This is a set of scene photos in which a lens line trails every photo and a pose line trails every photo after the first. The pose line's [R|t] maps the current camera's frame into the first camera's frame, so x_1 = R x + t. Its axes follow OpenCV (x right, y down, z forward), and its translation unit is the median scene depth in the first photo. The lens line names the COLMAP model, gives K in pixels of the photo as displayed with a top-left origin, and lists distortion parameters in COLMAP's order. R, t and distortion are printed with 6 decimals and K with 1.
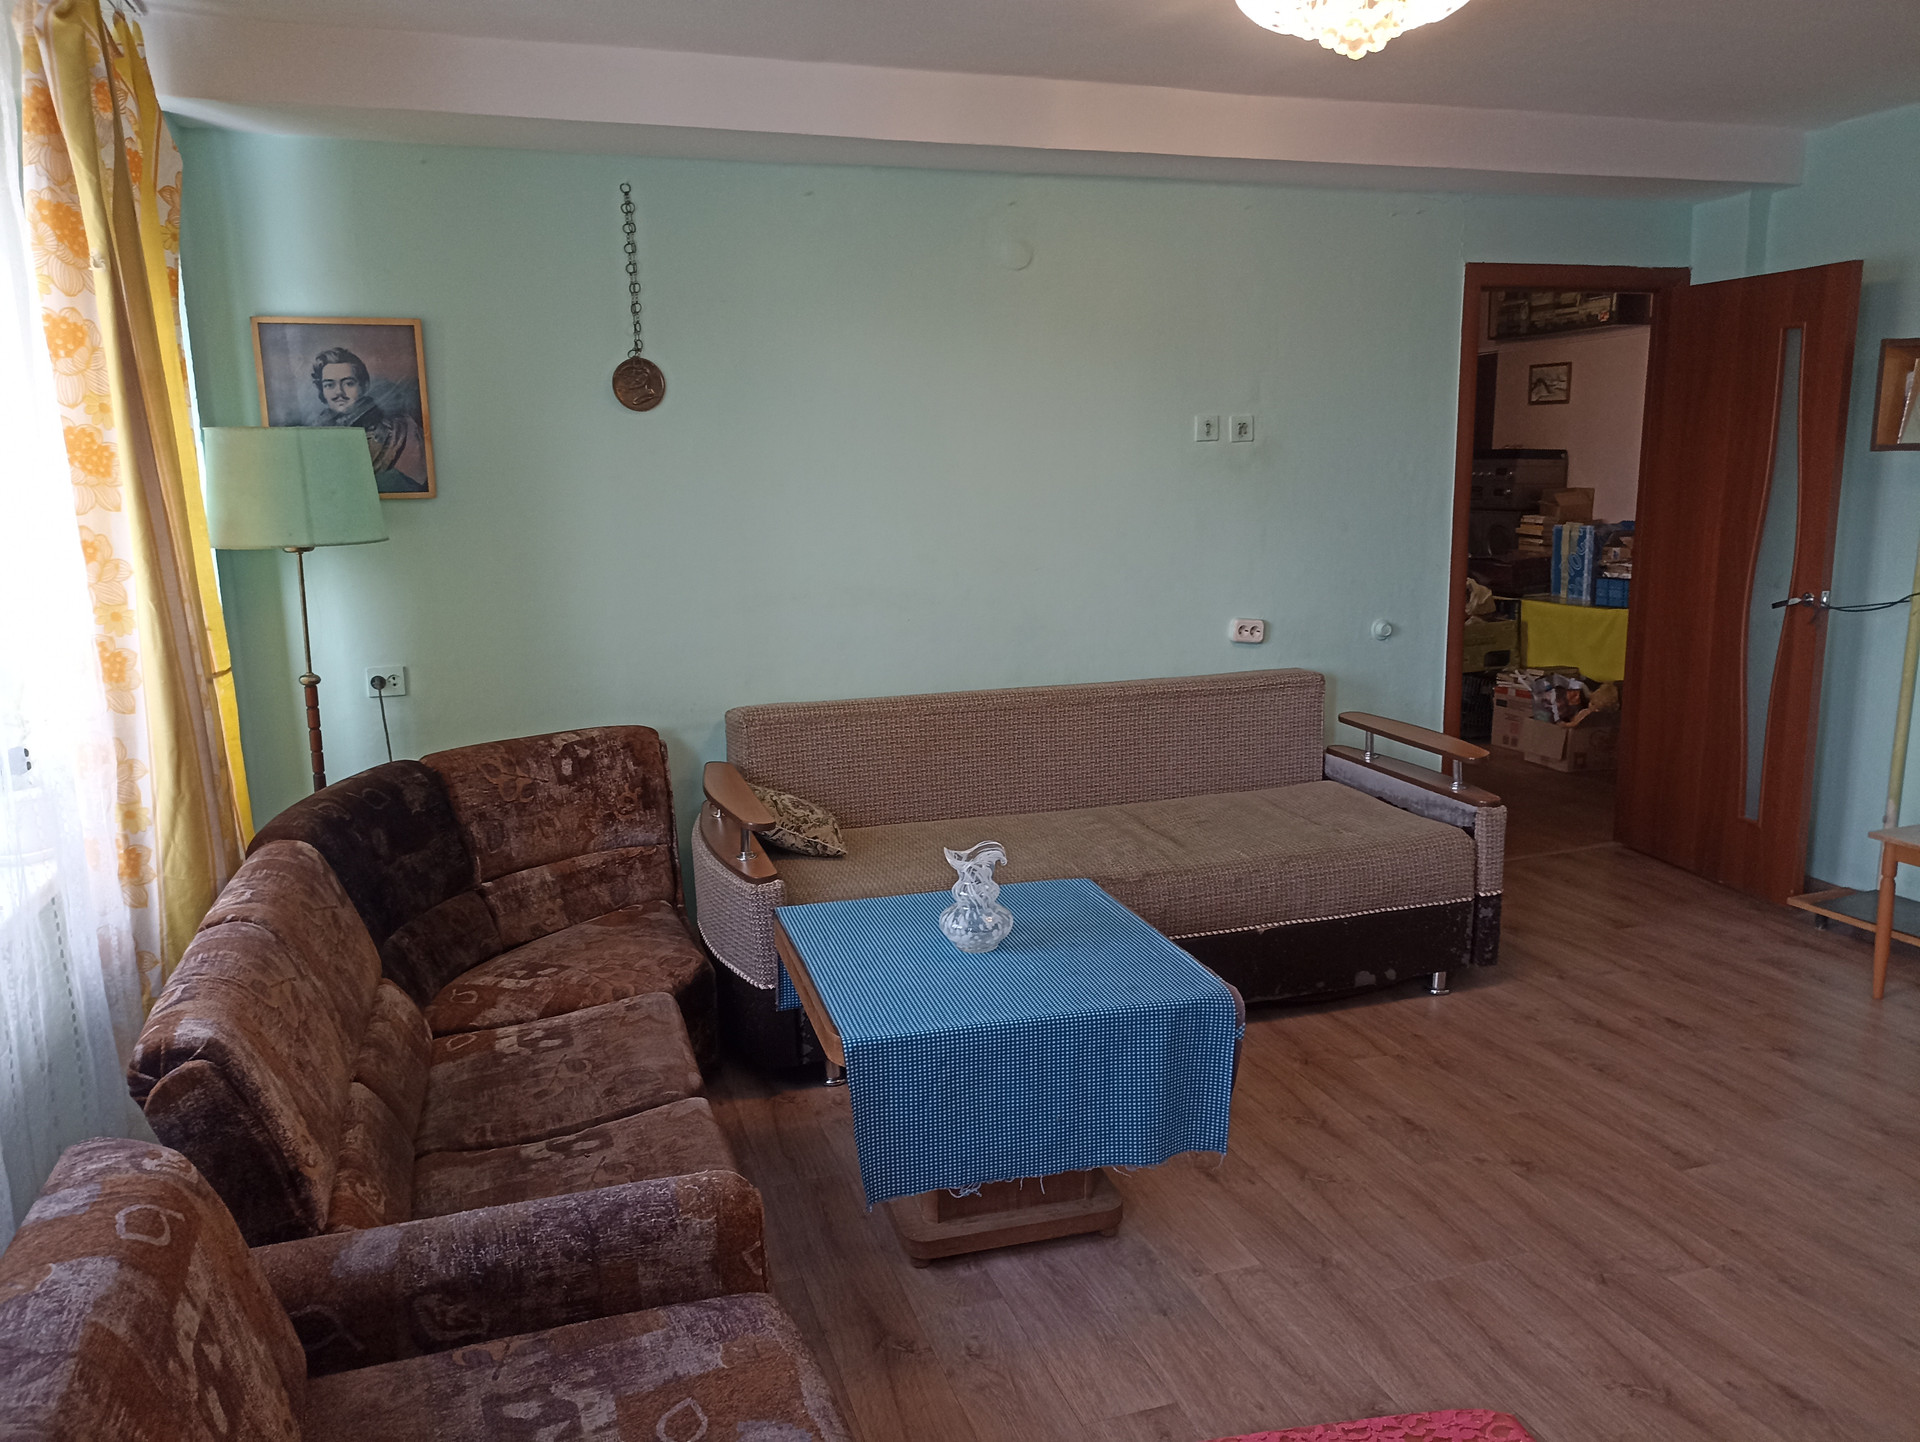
lens RADIAL K [[1412.1, 0, 961.0], [0, 1412.1, 725.4], [0, 0, 1]] dist [0.035161, -0.026172]
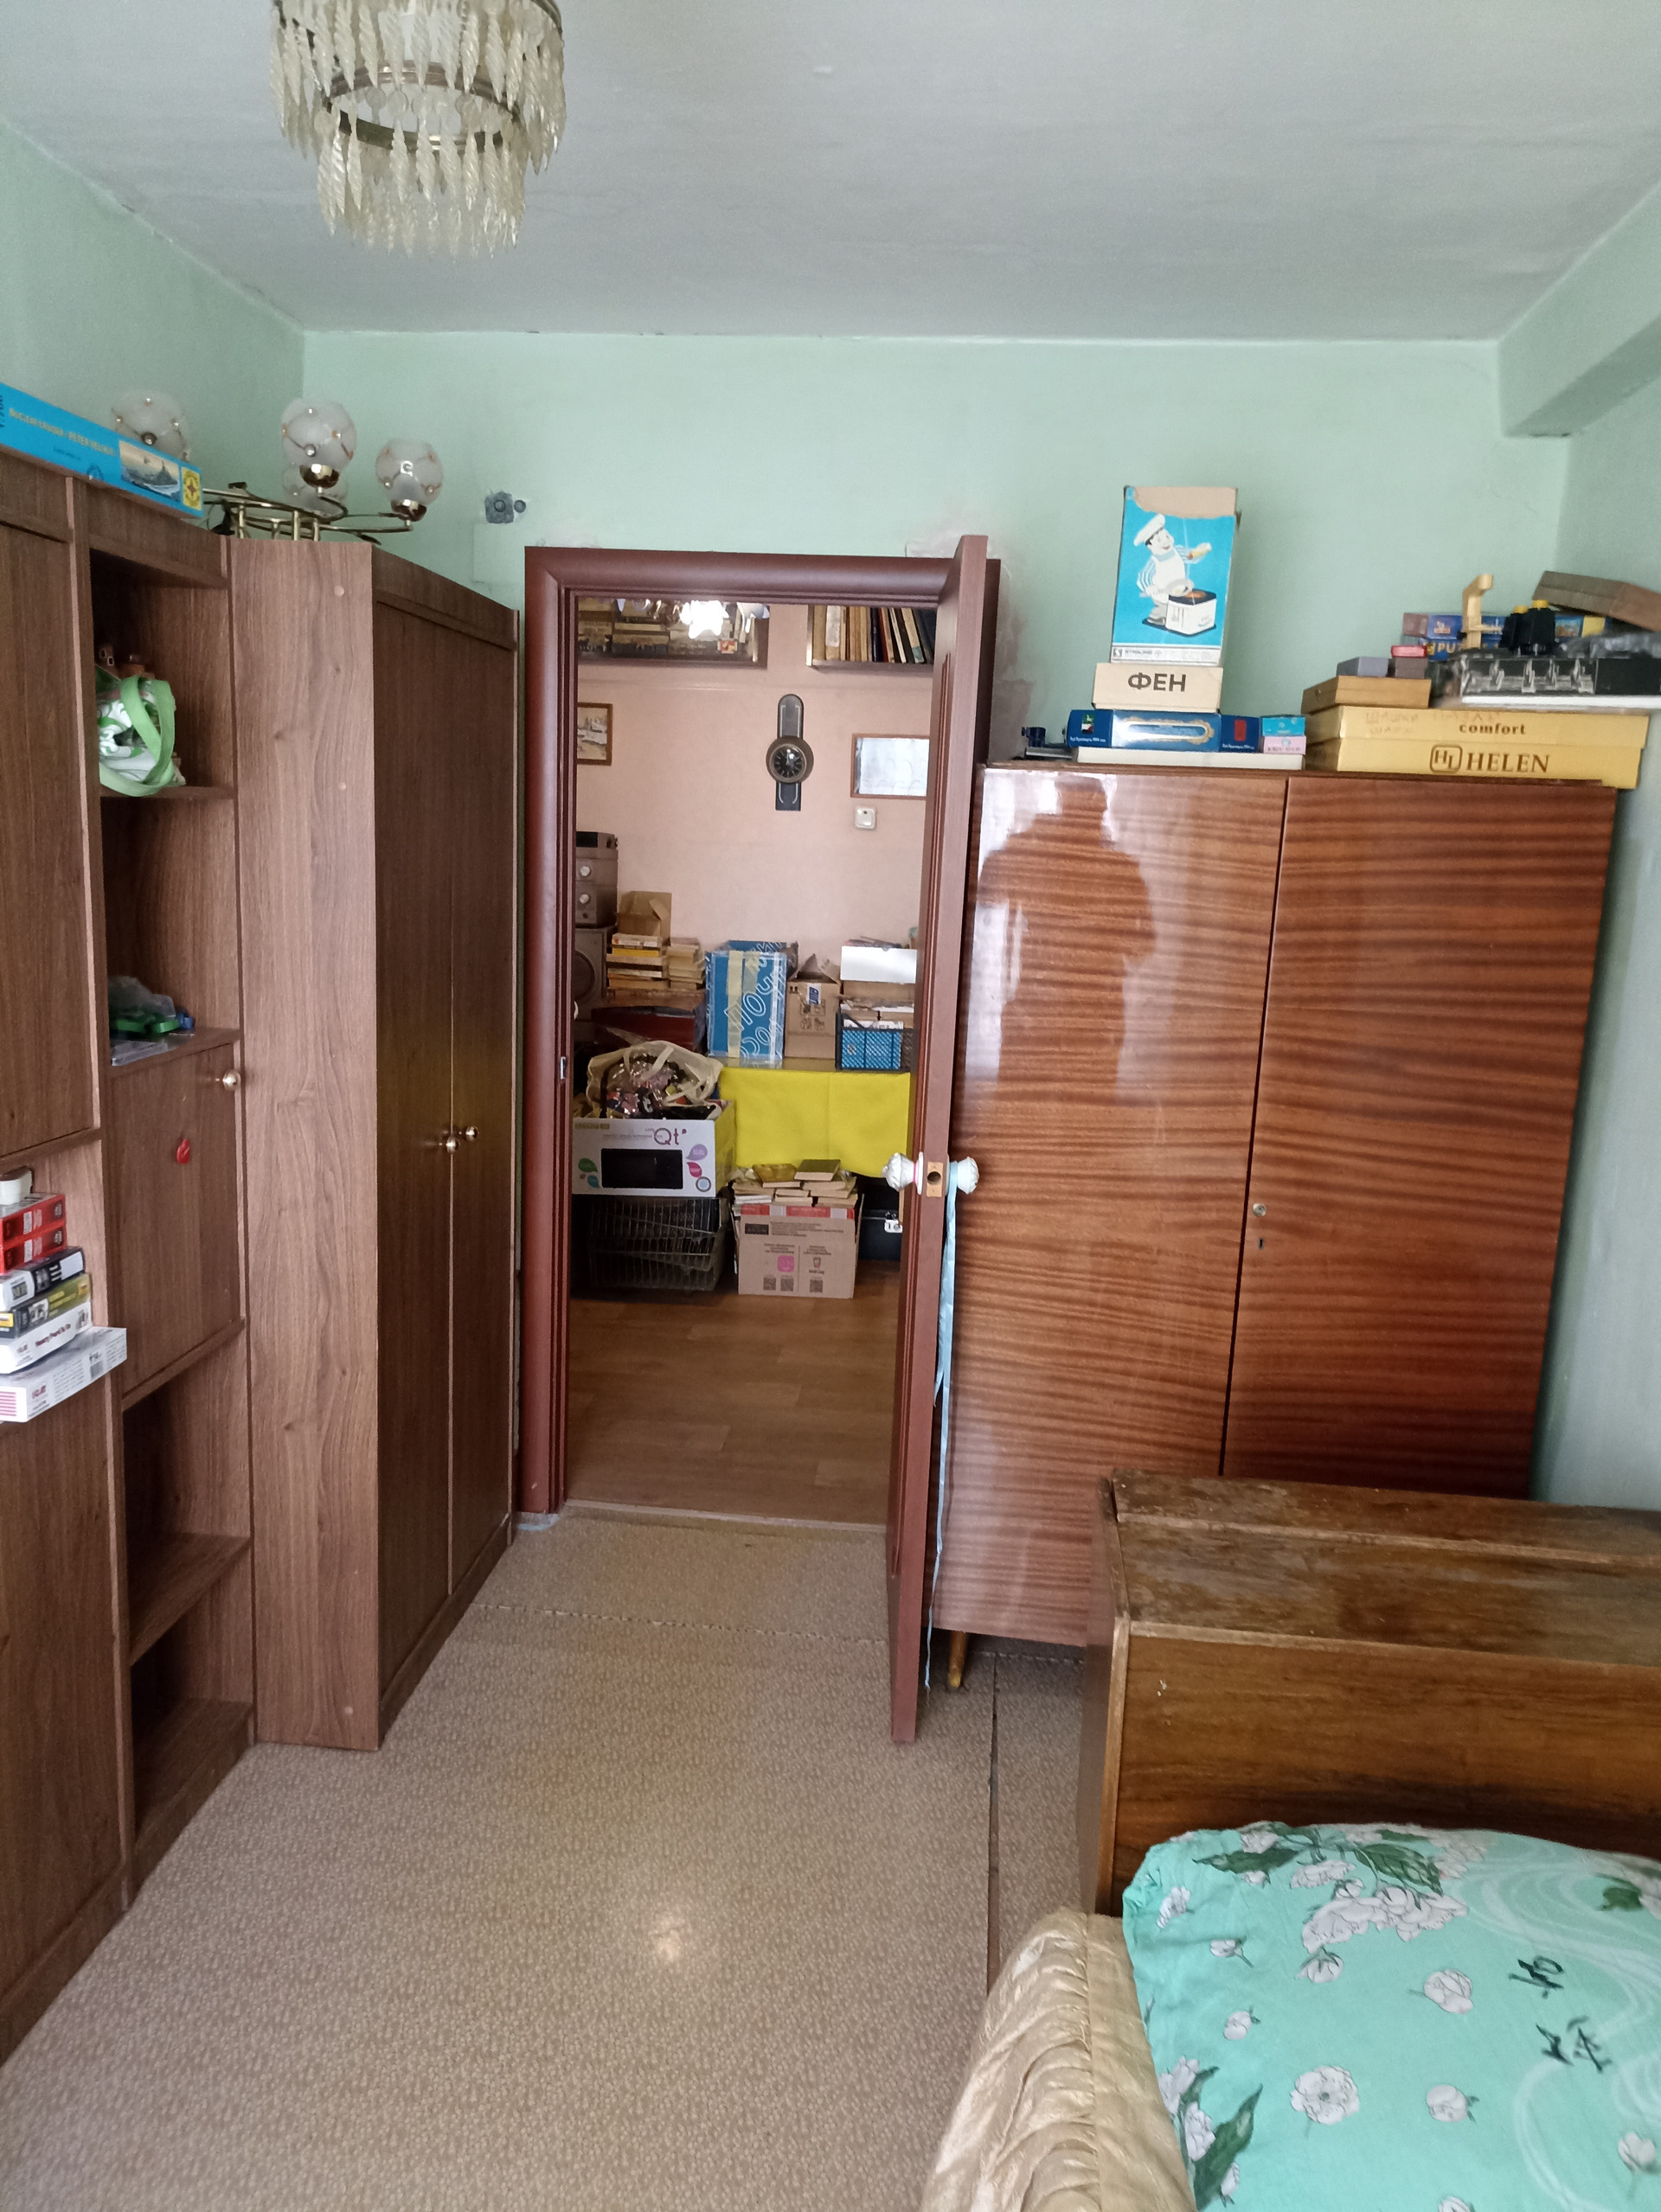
lens RADIAL K [[1626.8, 0, 826.1], [0, 1626.8, 1104.6], [0, 0, 1]] dist [0.035161, -0.026172]
pose [[0.372290, -0.123431, 0.919872, -0.281590], [0.126317, 0.988633, 0.081535, -0.127494], [-0.919480, 0.085841, 0.383650, 0.673781]]
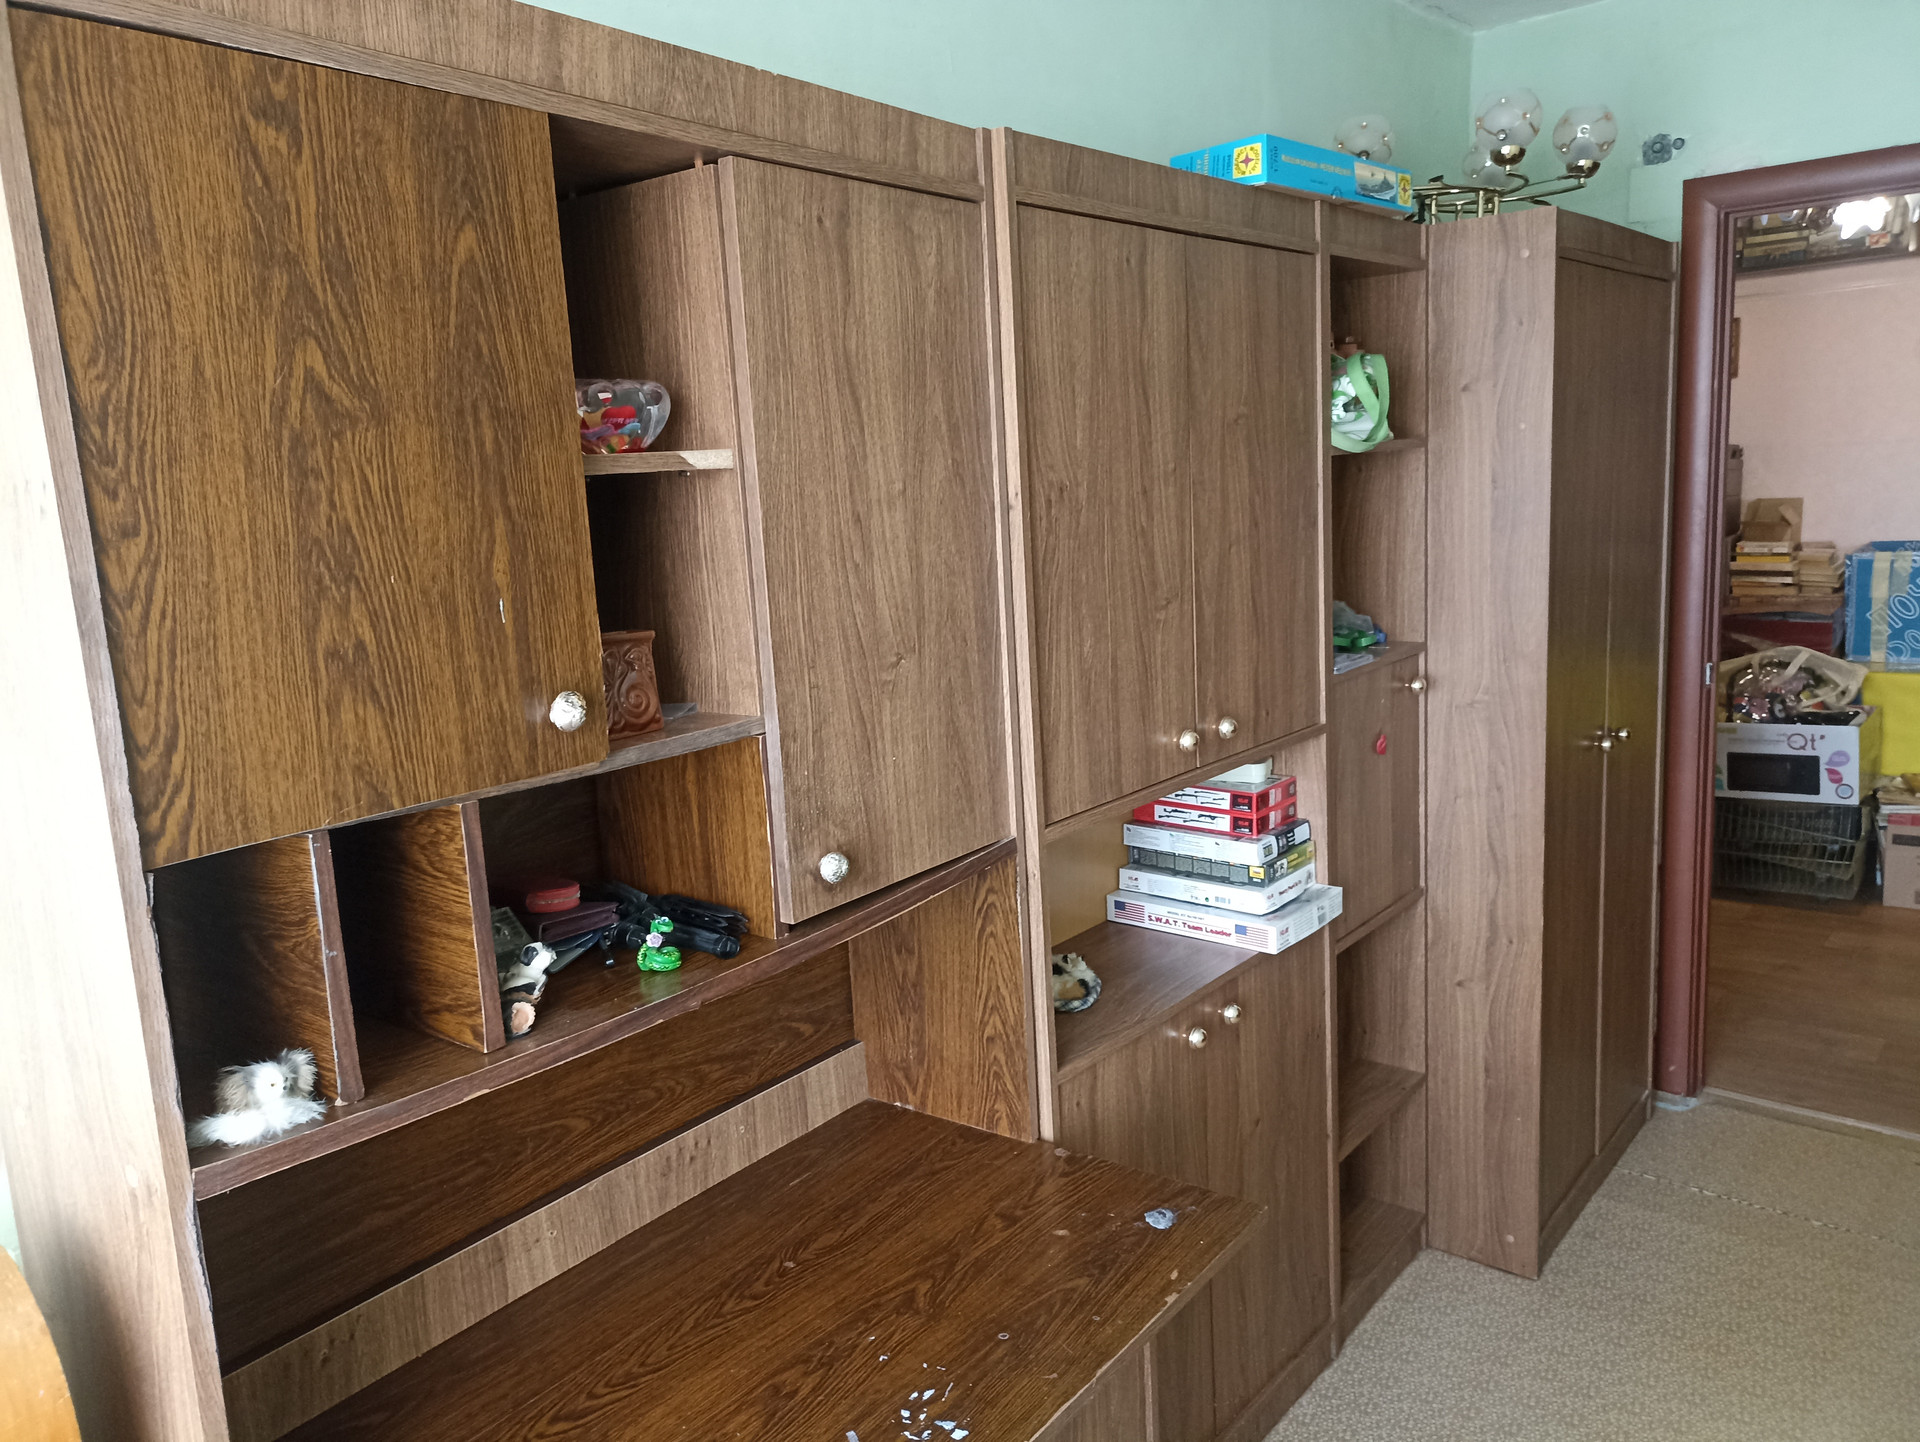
lens RADIAL K [[1412.1, 0, 958.1], [0, 1412.1, 720.0], [0, 0, 1]] dist [0.035161, -0.026172]
pose [[0.829537, -0.122363, 0.544881, -0.300489], [0.141154, 0.989960, 0.007419, -0.130750], [-0.540318, 0.070758, 0.838481, 0.687419]]
